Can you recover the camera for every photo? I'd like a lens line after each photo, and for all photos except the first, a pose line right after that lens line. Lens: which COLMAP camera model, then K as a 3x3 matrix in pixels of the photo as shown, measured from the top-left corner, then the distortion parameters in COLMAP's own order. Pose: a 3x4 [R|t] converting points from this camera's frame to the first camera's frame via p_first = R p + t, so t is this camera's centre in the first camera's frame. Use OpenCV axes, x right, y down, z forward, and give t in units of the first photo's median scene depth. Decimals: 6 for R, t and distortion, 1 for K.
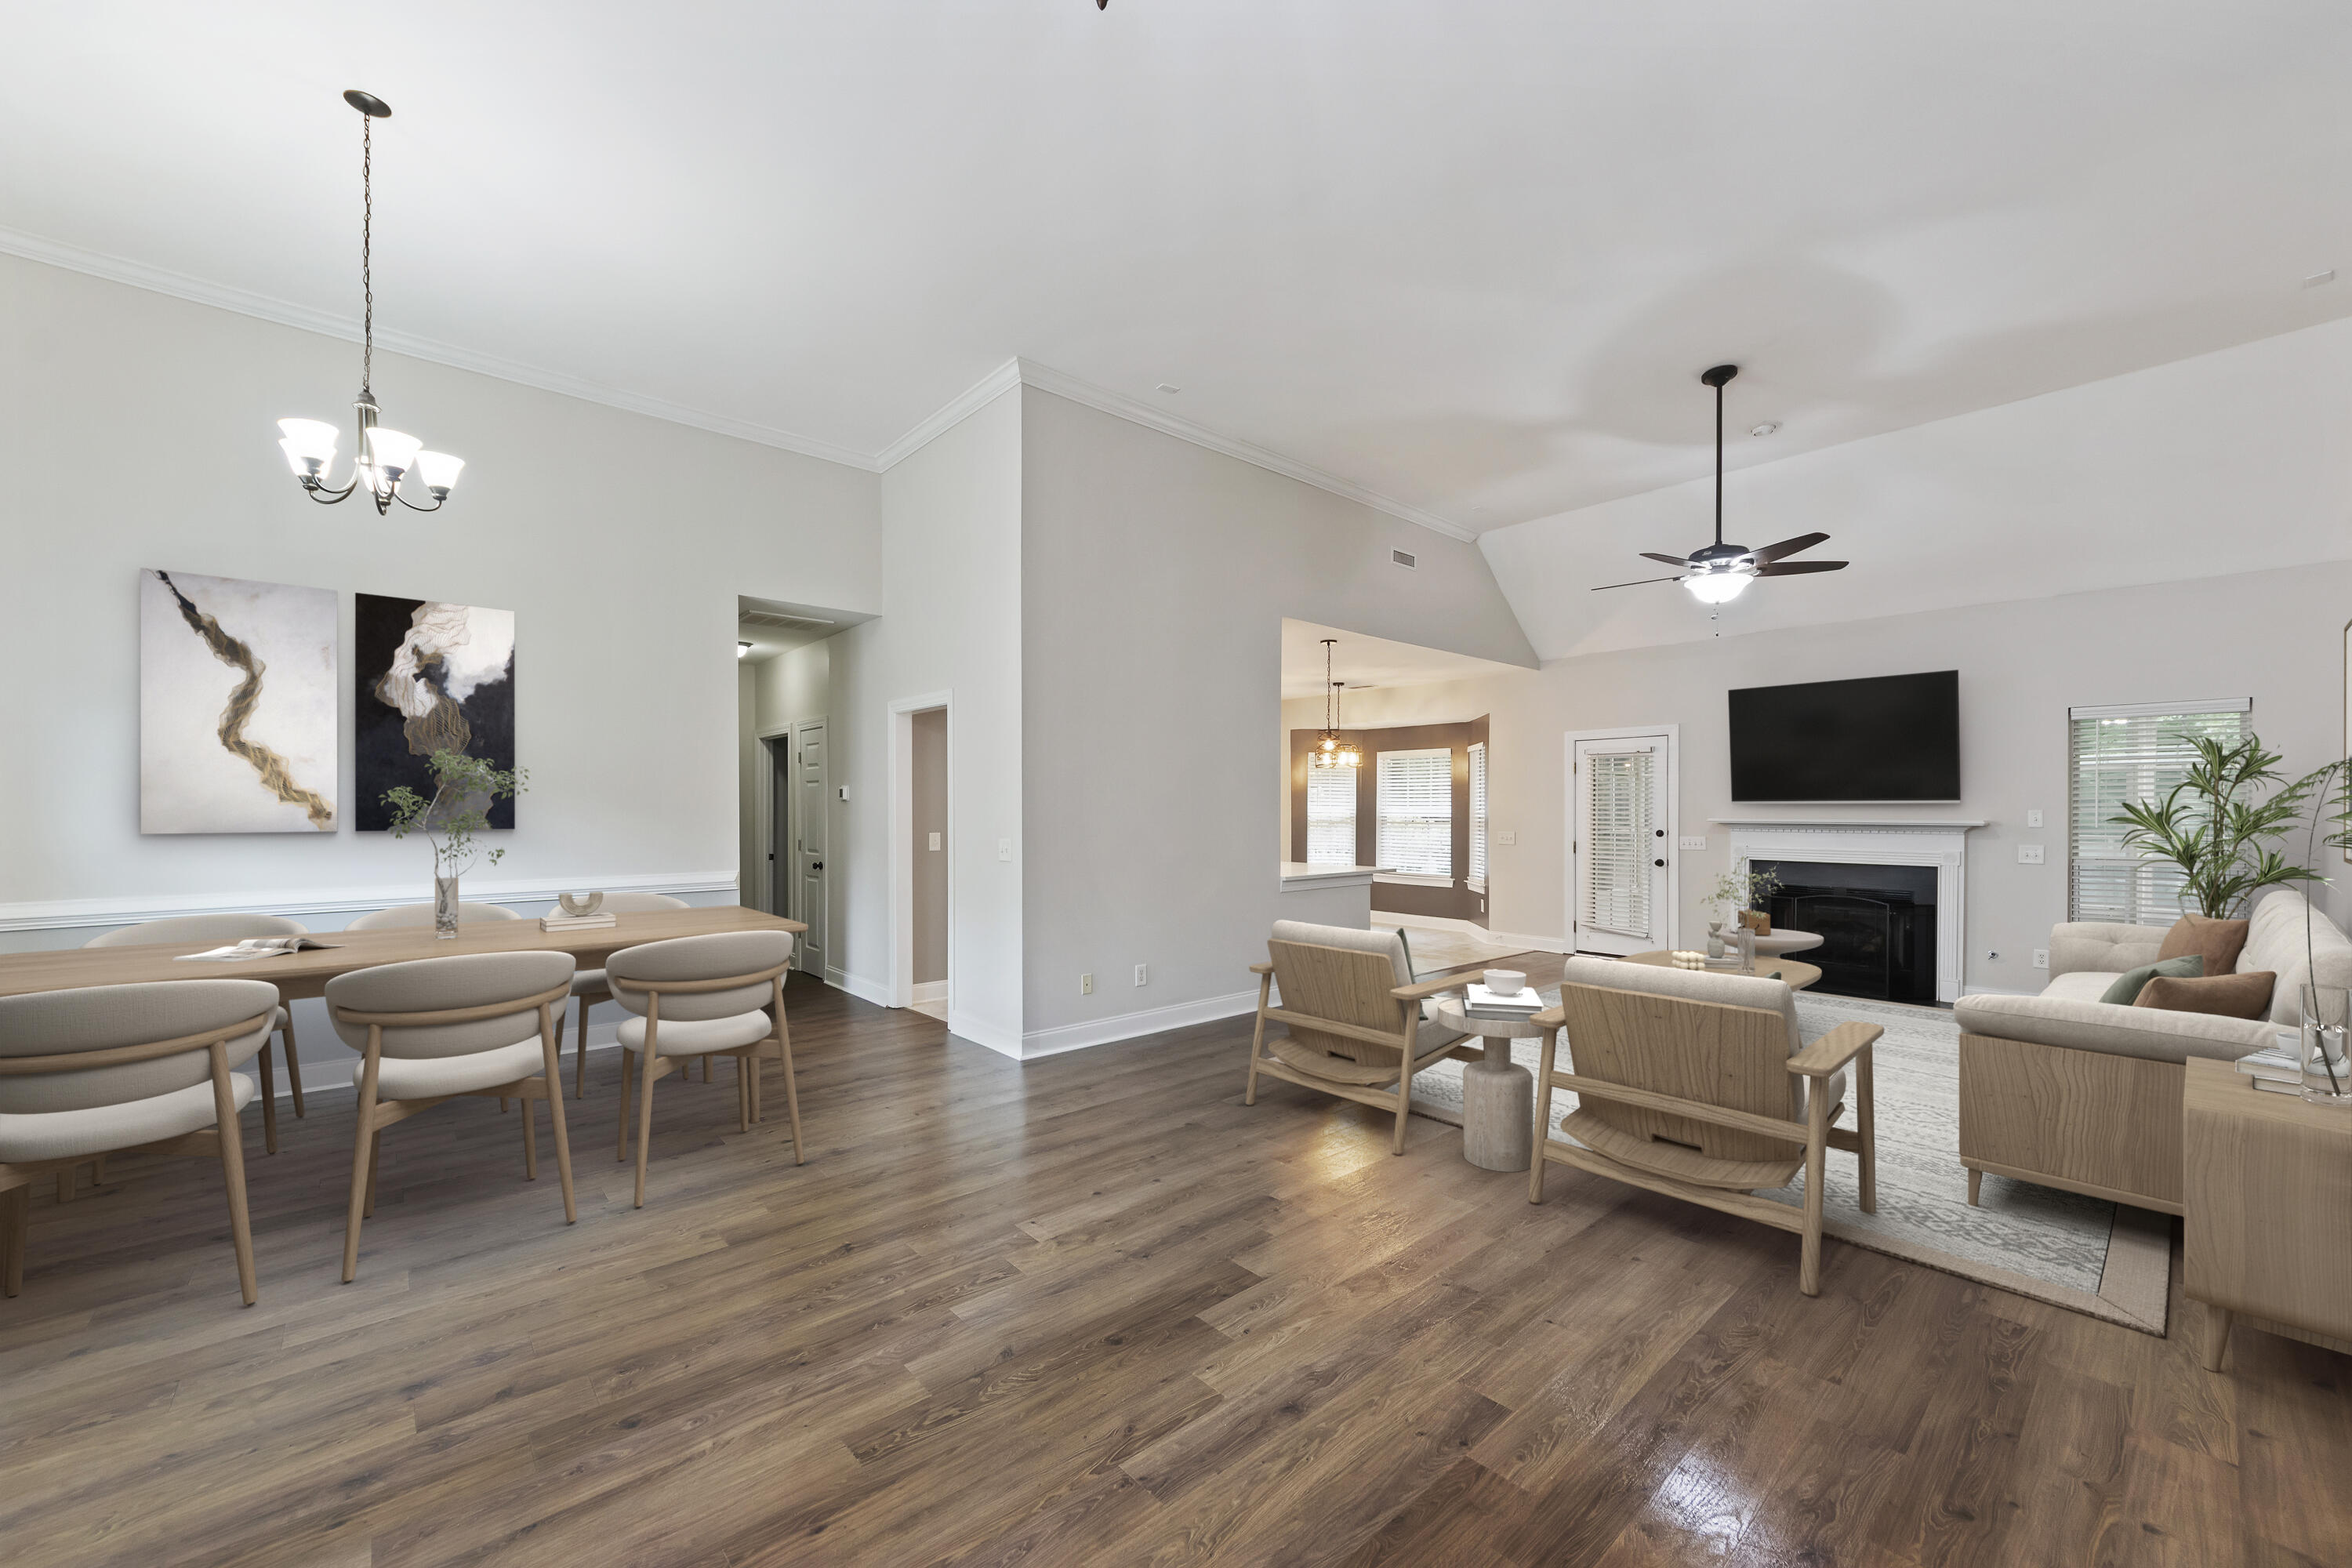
lens RADIAL K [[914.0, 0, 1171.3], [0, 914.0, 794.3], [0, 0, 1]] dist [-0.006231, -0.000243]
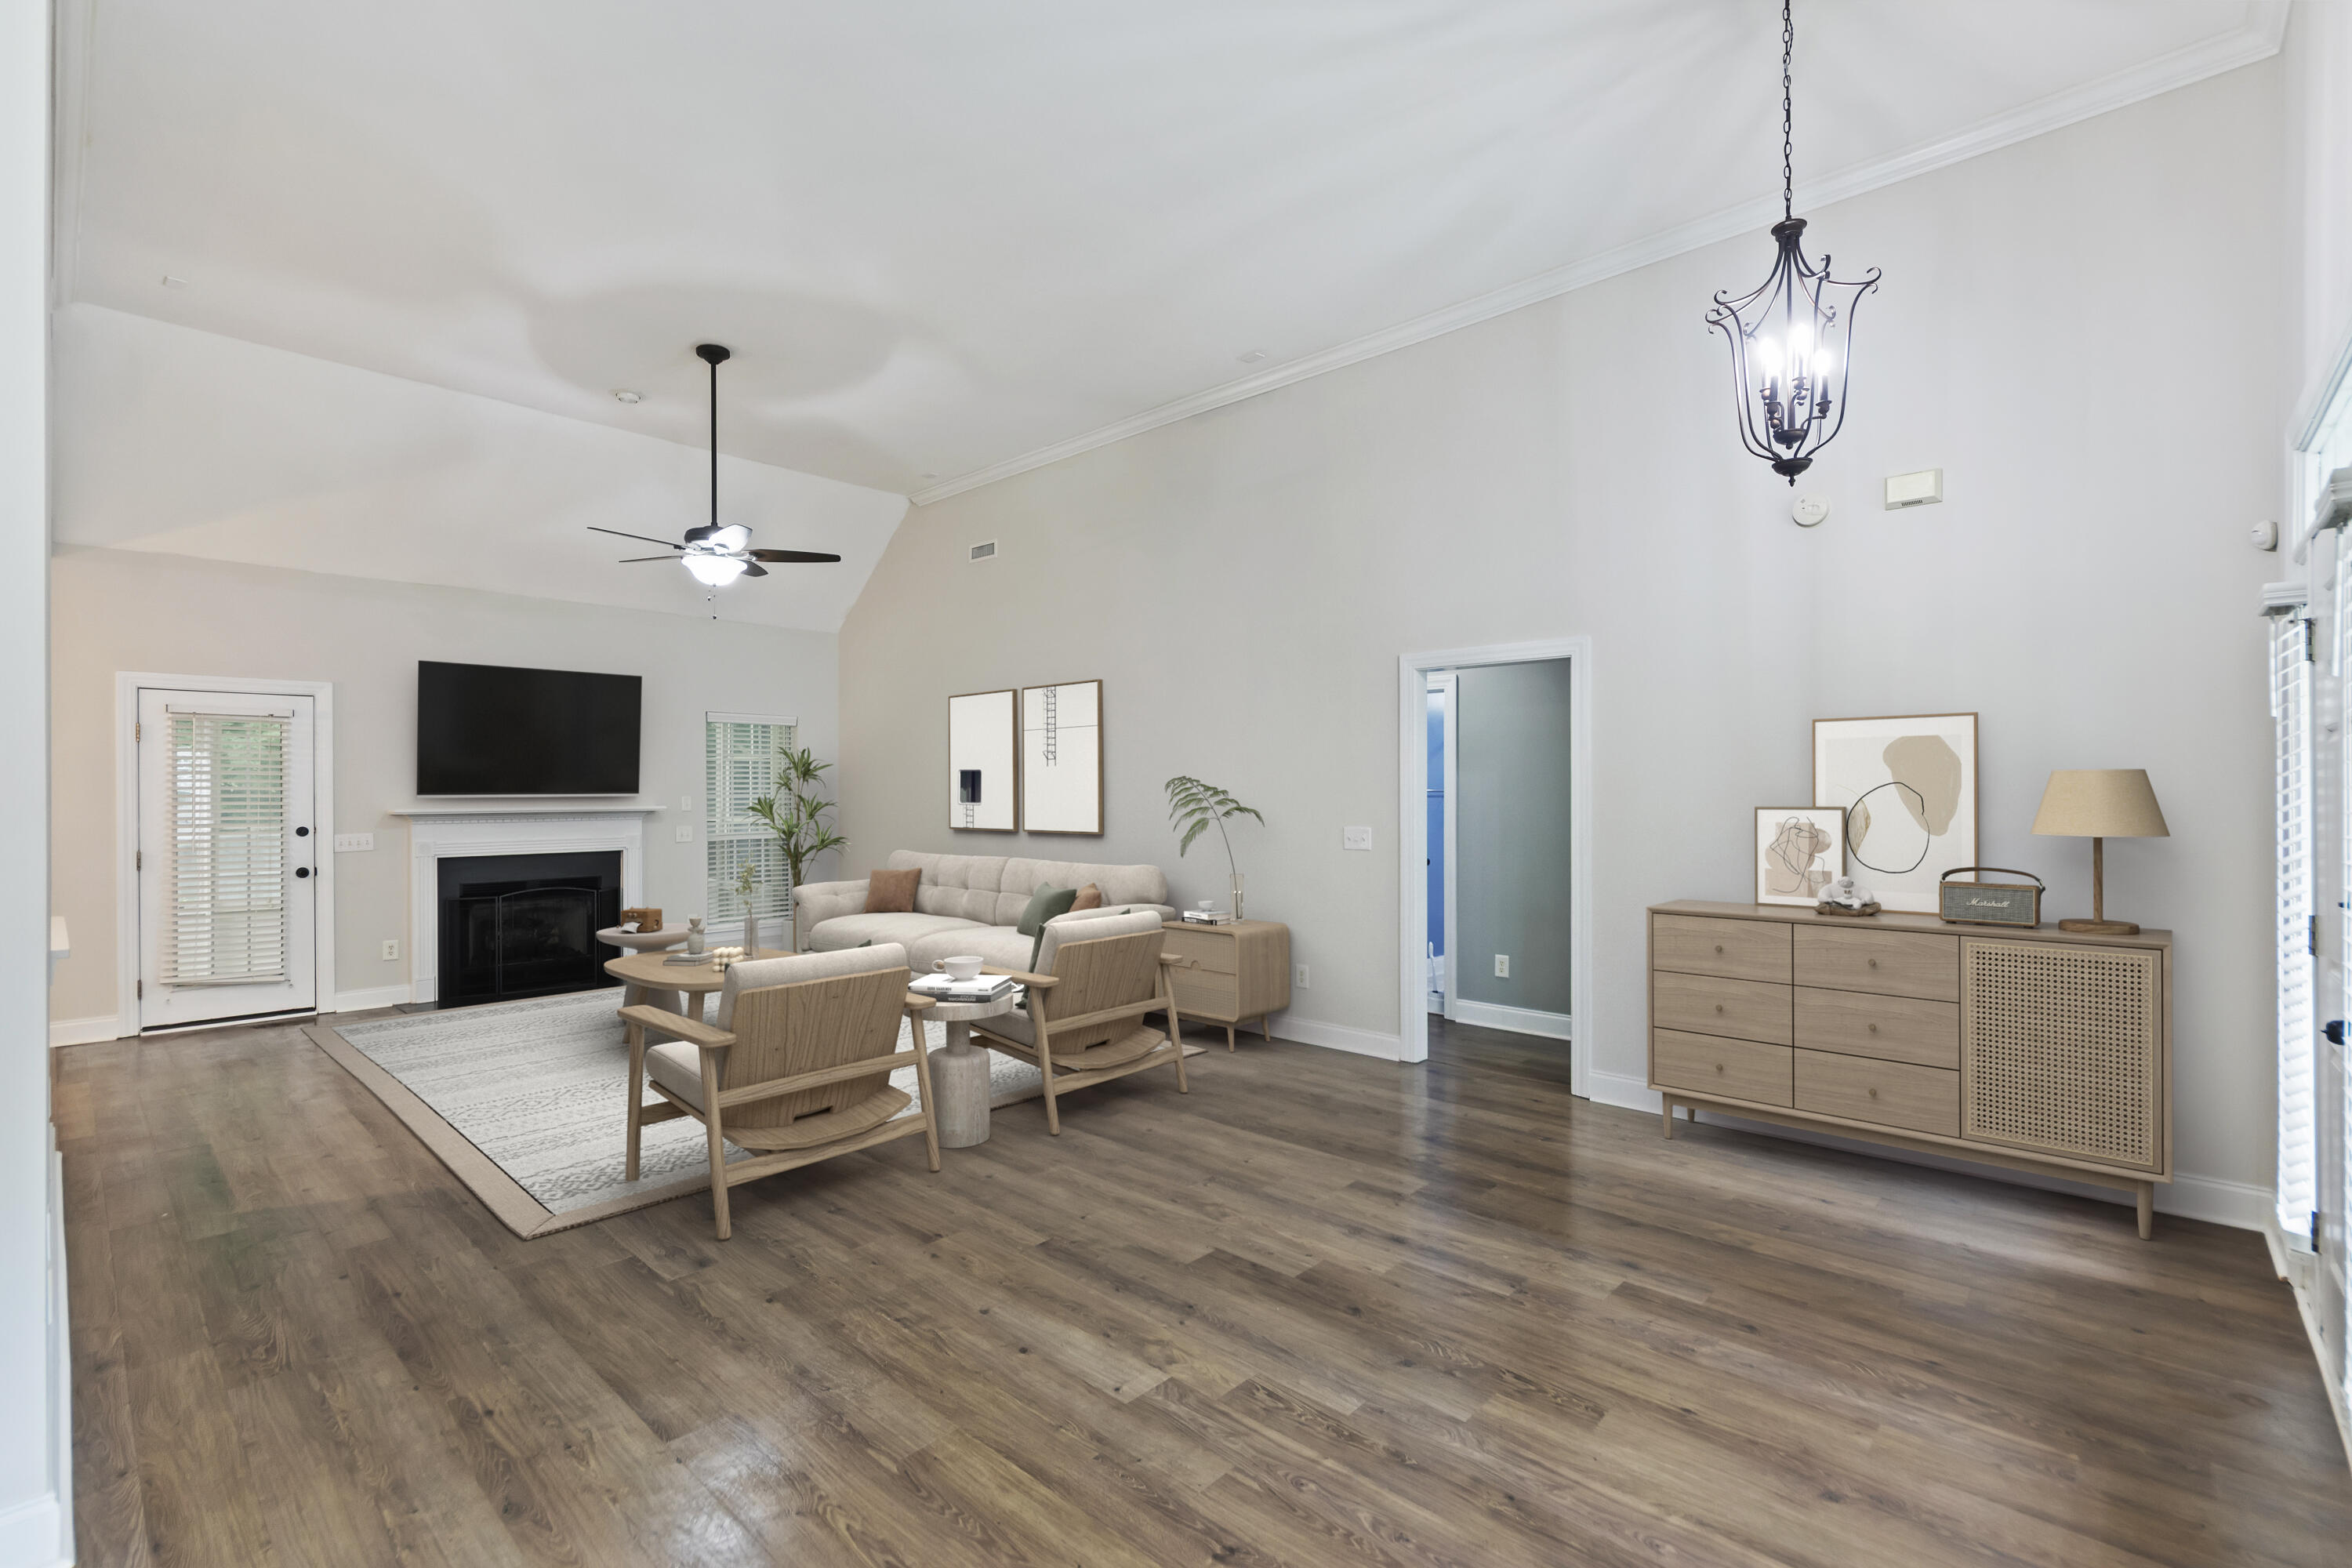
lens RADIAL K [[1053.7, 0, 1176.0], [0, 1053.7, 784.0], [0, 0, 1]] dist [0.014503, -0.000047]
pose [[-0.114751, 0.005758, 0.993378, -0.949216], [-0.014399, 0.999869, -0.007458, 0.003646], [-0.993290, -0.015160, -0.114653, 1.025084]]
